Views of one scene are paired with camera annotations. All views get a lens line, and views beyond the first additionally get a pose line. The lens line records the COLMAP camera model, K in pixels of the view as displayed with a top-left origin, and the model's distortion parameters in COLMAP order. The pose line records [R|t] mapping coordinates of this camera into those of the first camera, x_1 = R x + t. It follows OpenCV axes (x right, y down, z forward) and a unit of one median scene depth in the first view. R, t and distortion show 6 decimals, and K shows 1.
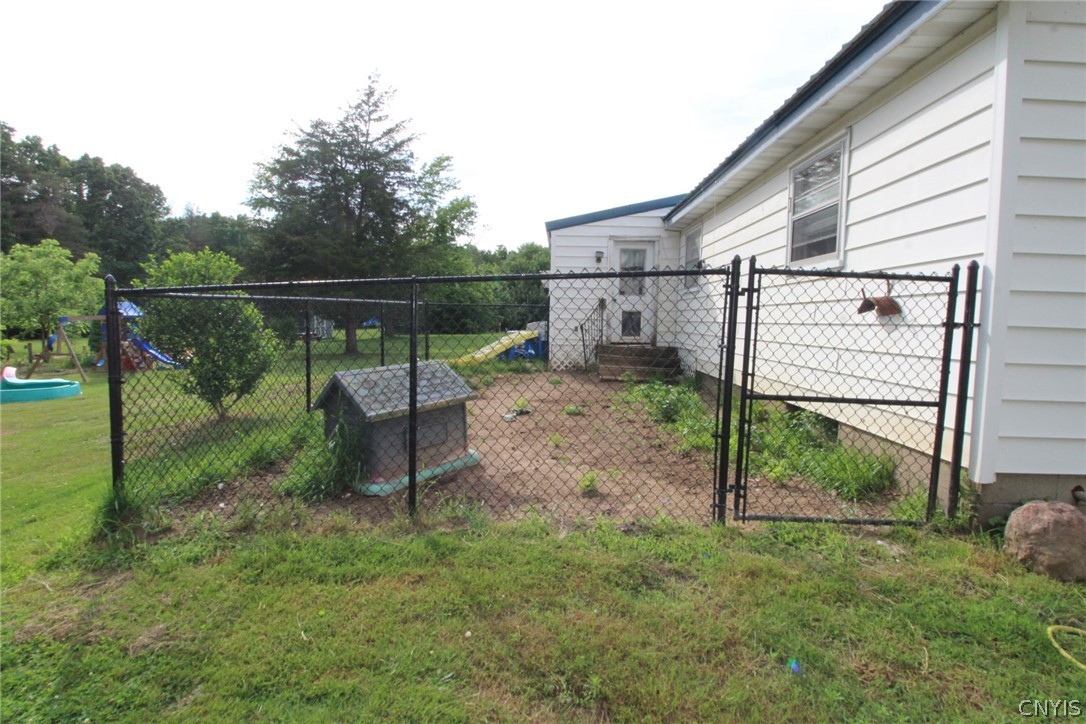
lens RADIAL K [[499.2, 0, 547.8], [0, 499.2, 349.5], [0, 0, 1]] dist [0.001500, -0.014655]
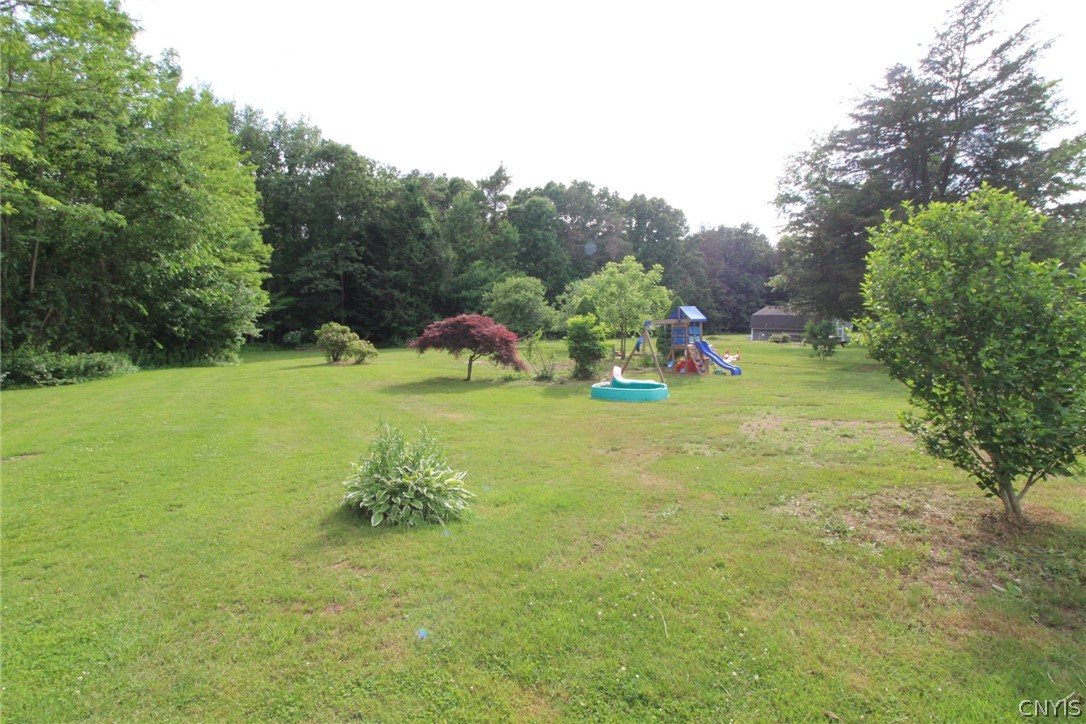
lens RADIAL K [[499.2, 0, 547.8], [0, 499.2, 349.5], [0, 0, 1]] dist [0.001500, -0.014655]
pose [[0.617916, 0.031476, -0.785614, -0.070564], [-0.034331, 0.999326, 0.013036, -0.002763], [0.785494, 0.018916, 0.618580, 0.040434]]
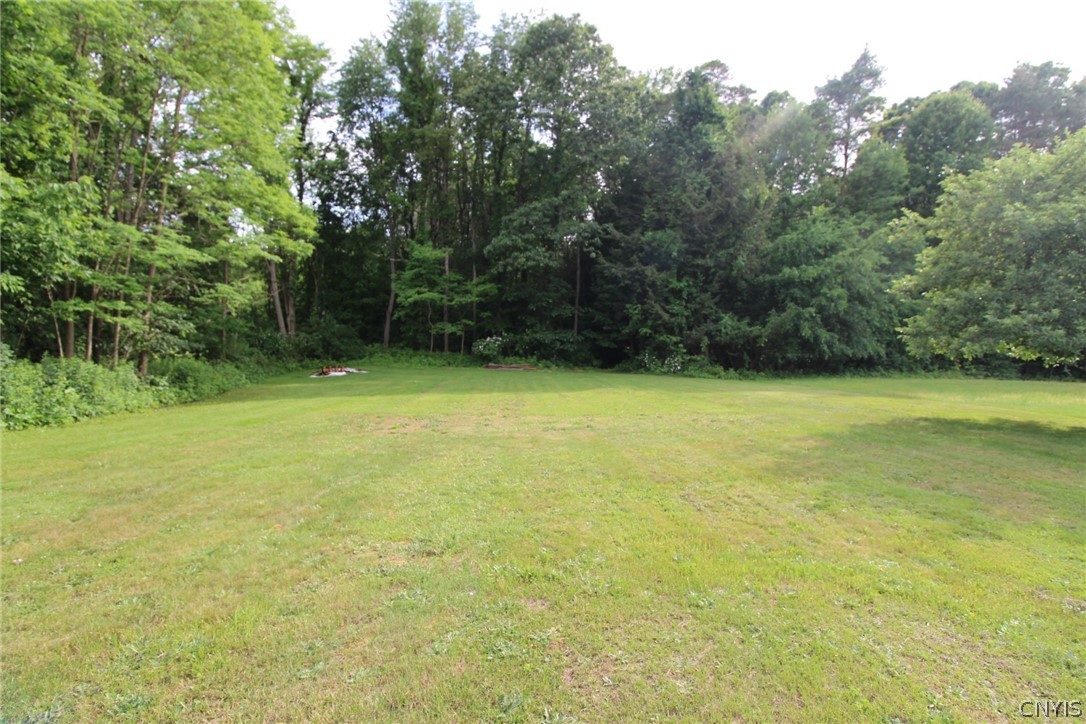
lens RADIAL K [[499.2, 0, 547.8], [0, 499.2, 349.5], [0, 0, 1]] dist [0.001500, -0.014655]
pose [[0.088515, 0.025783, -0.995741, -0.216474], [-0.082052, 0.996456, 0.018507, -0.005197], [0.992690, 0.080065, 0.090317, 0.113655]]
